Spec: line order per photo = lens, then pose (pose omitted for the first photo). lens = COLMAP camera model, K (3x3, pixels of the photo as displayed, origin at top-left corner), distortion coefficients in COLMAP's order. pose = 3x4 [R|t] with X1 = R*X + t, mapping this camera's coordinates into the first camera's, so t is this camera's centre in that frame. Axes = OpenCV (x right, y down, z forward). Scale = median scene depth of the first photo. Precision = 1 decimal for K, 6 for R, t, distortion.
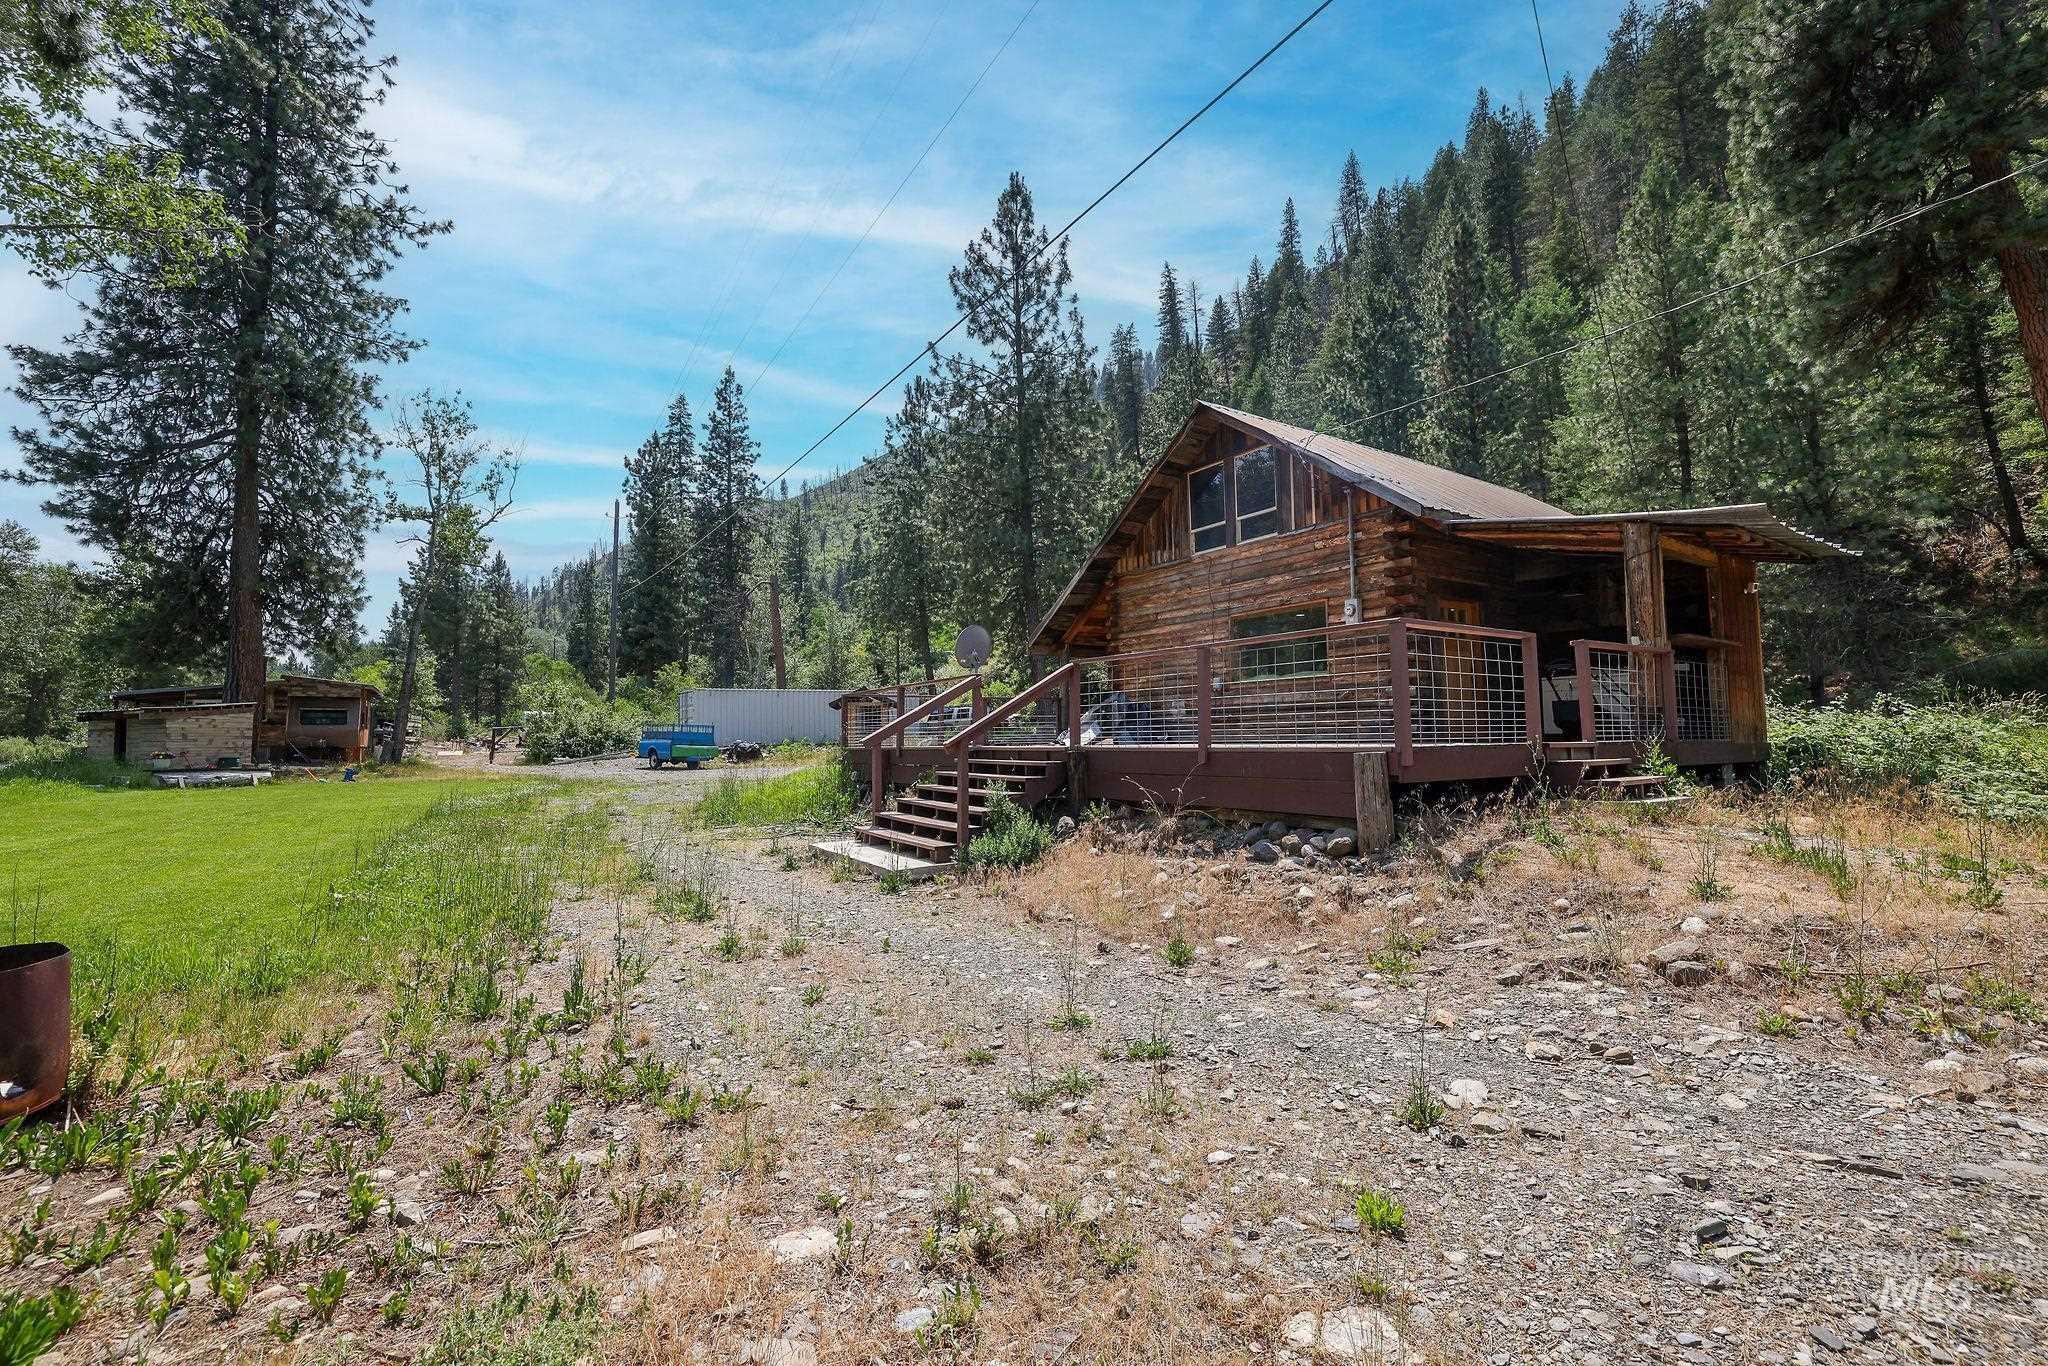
lens RADIAL K [[878.4, 0, 1018.8], [0, 878.4, 681.3], [0, 0, 1]] dist [-0.045594, 0.017551]
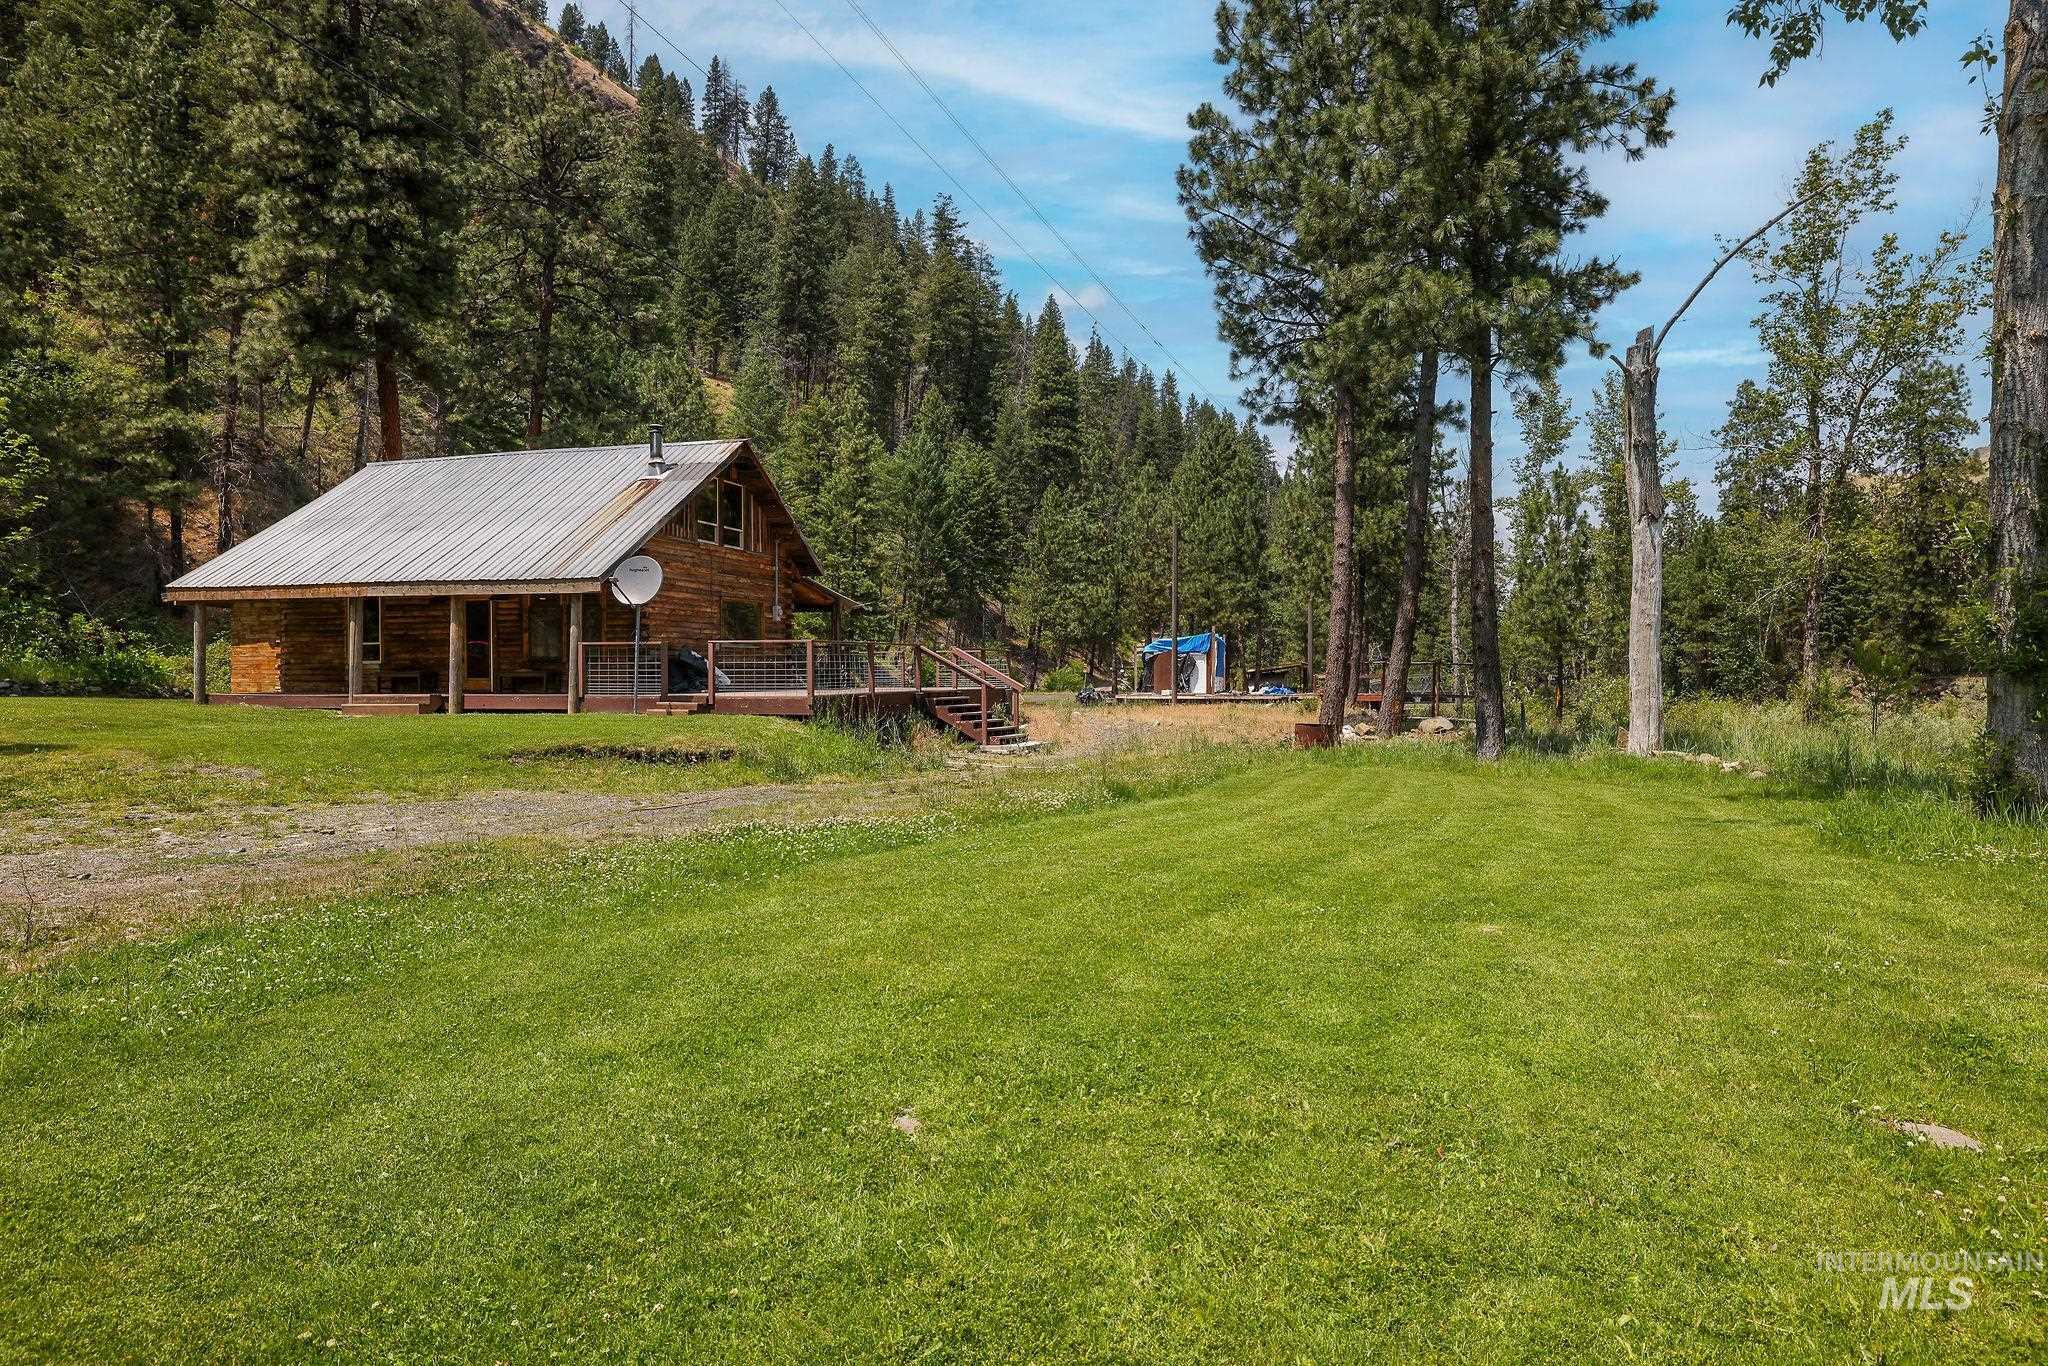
lens RADIAL K [[1205.1, 0, 1027.8], [0, 1205.1, 678.0], [0, 0, 1]] dist [-0.009333, 0.000814]
pose [[-0.656886, 0.000711, 0.753989, -1.469625], [-0.048774, 0.997865, -0.043433, 0.107437], [-0.752411, -0.065306, -0.655449, 1.844069]]
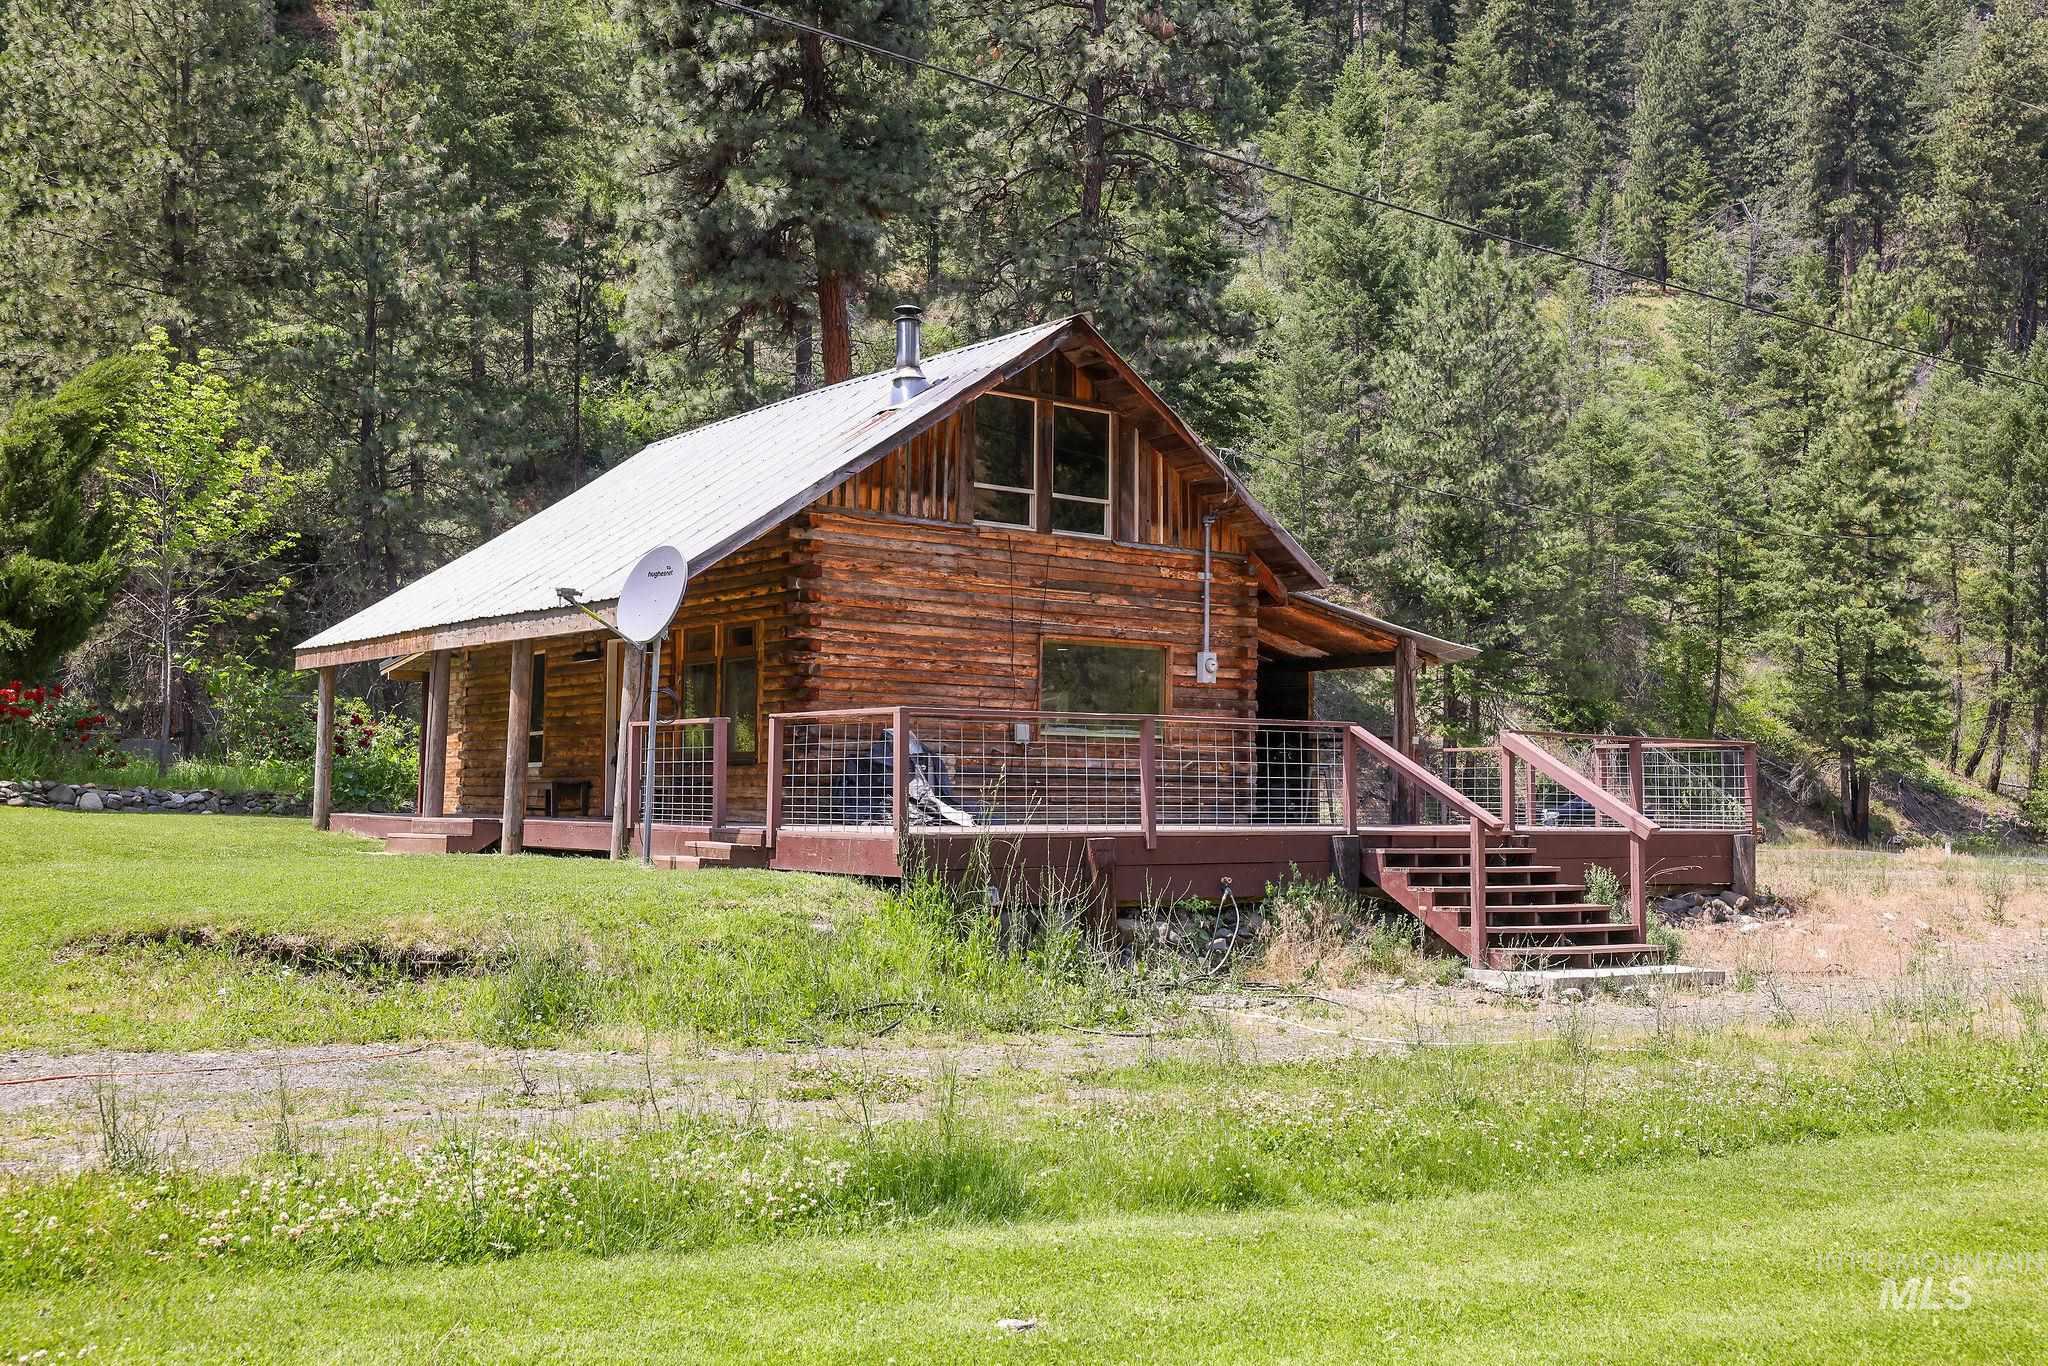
lens RADIAL K [[1942.2, 0, 1024.0], [0, 1942.2, 683.0], [0, 0, 1]] dist [0.009523, 0.142787]
pose [[-0.082691, 0.060116, 0.994760, -1.237147], [-0.079521, 0.994598, -0.066717, 0.062801], [-0.993398, -0.084621, -0.077463, 1.116548]]
